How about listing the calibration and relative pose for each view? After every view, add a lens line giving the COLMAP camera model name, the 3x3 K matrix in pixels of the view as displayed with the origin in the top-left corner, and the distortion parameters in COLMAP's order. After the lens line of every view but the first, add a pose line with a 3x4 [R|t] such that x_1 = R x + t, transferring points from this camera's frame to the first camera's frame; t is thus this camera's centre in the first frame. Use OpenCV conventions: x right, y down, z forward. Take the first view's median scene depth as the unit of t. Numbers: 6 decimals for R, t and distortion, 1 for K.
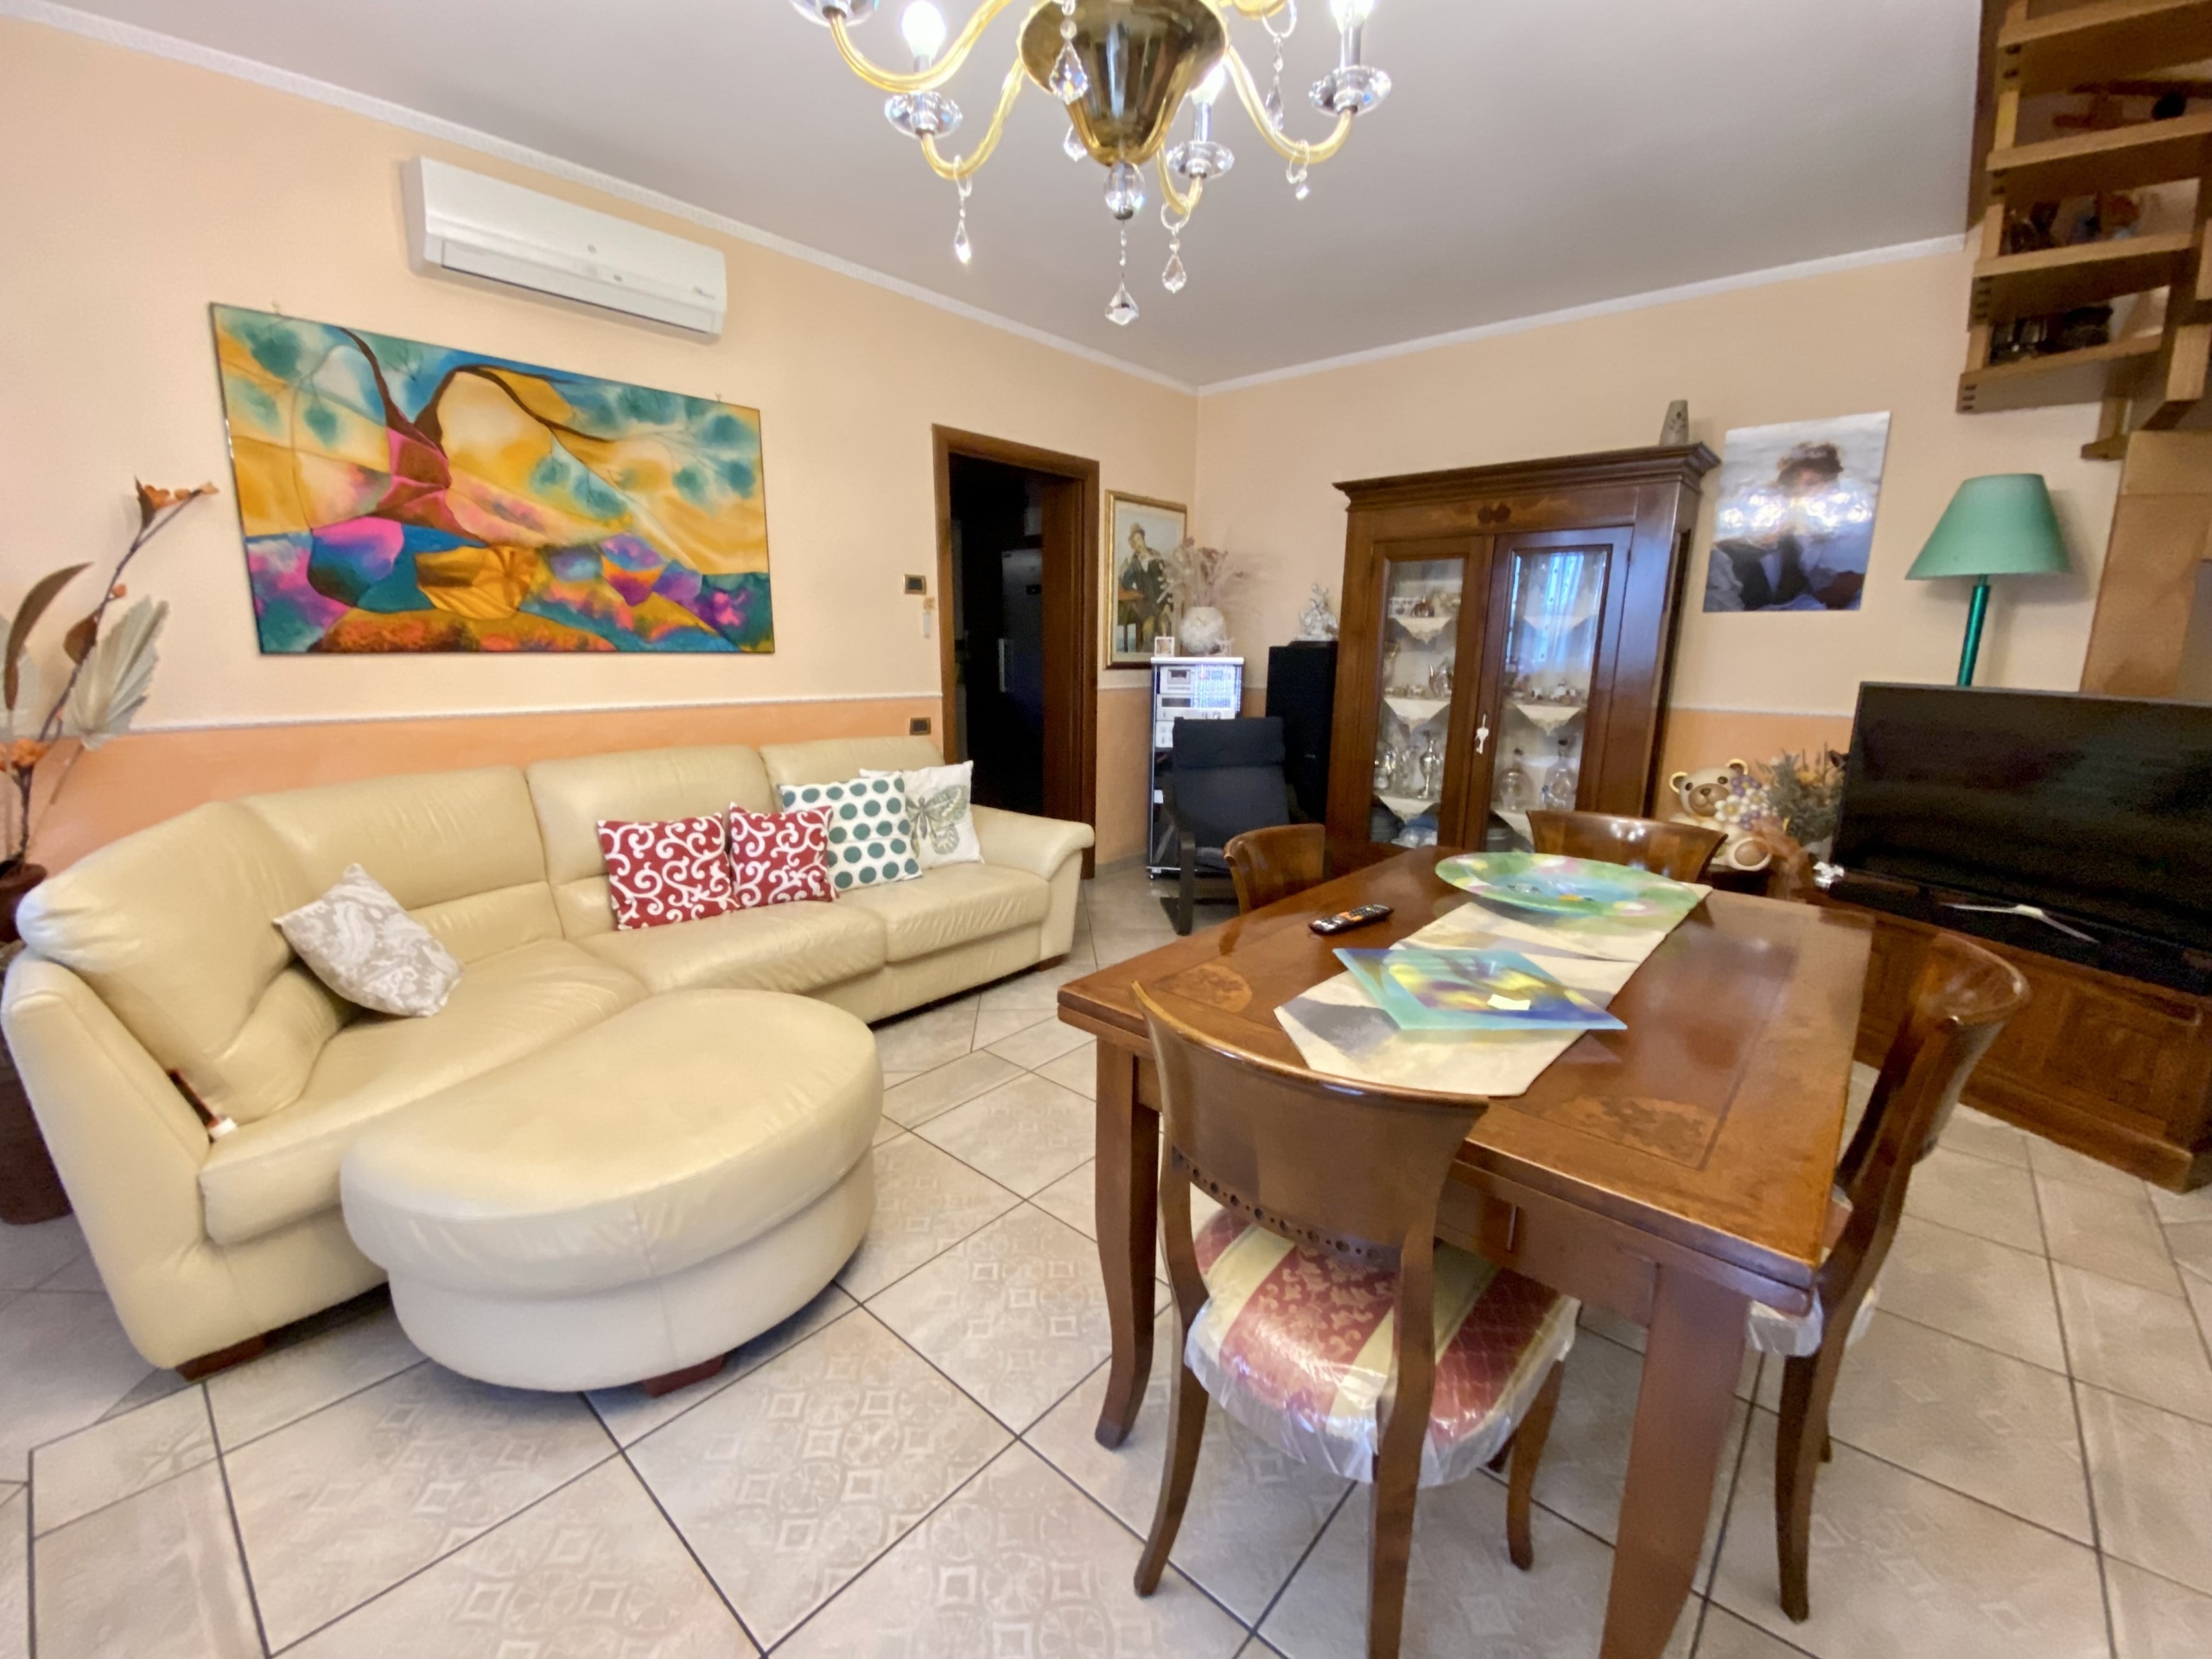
lens RADIAL K [[894.8, 0, 1099.1], [0, 894.8, 829.5], [0, 0, 1]] dist [0.030039, -0.027947]
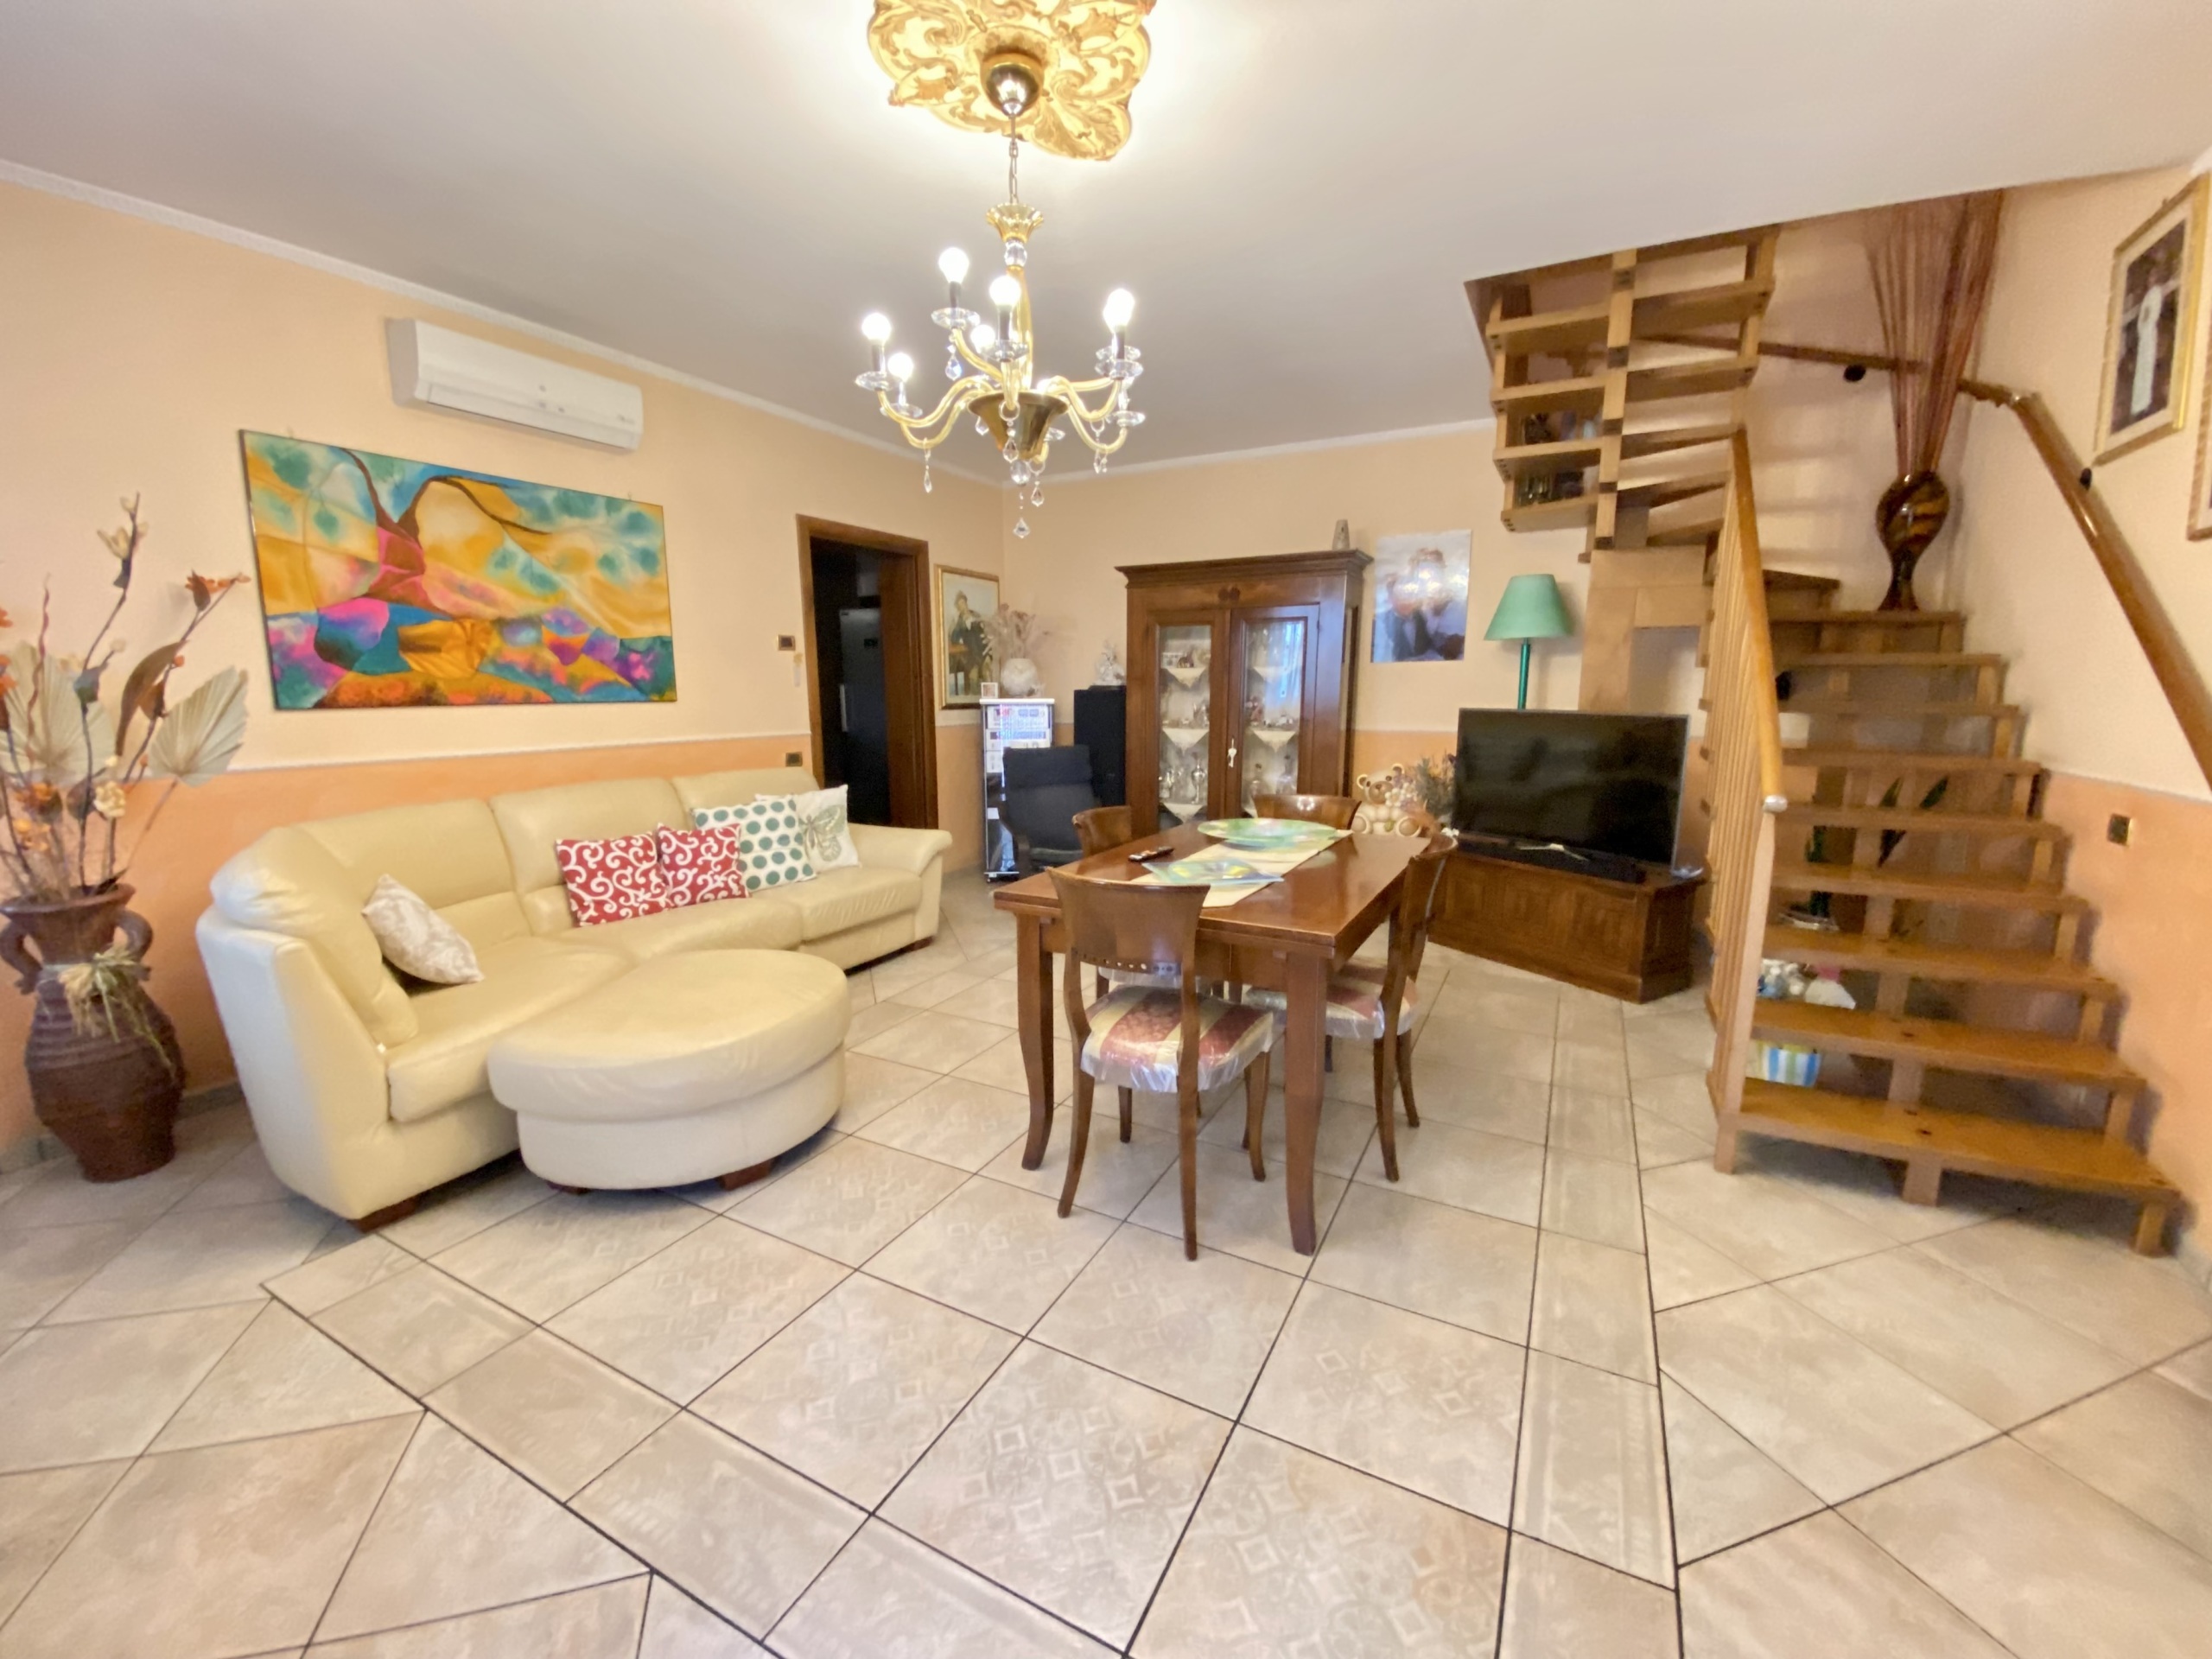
lens RADIAL K [[899.3, 0, 1100.3], [0, 899.3, 832.2], [0, 0, 1]] dist [0.026120, -0.026101]
pose [[0.972407, -0.049923, 0.227885, -0.107415], [0.059036, 0.997699, -0.033343, 0.061140], [-0.225696, 0.045877, 0.973117, -0.347475]]
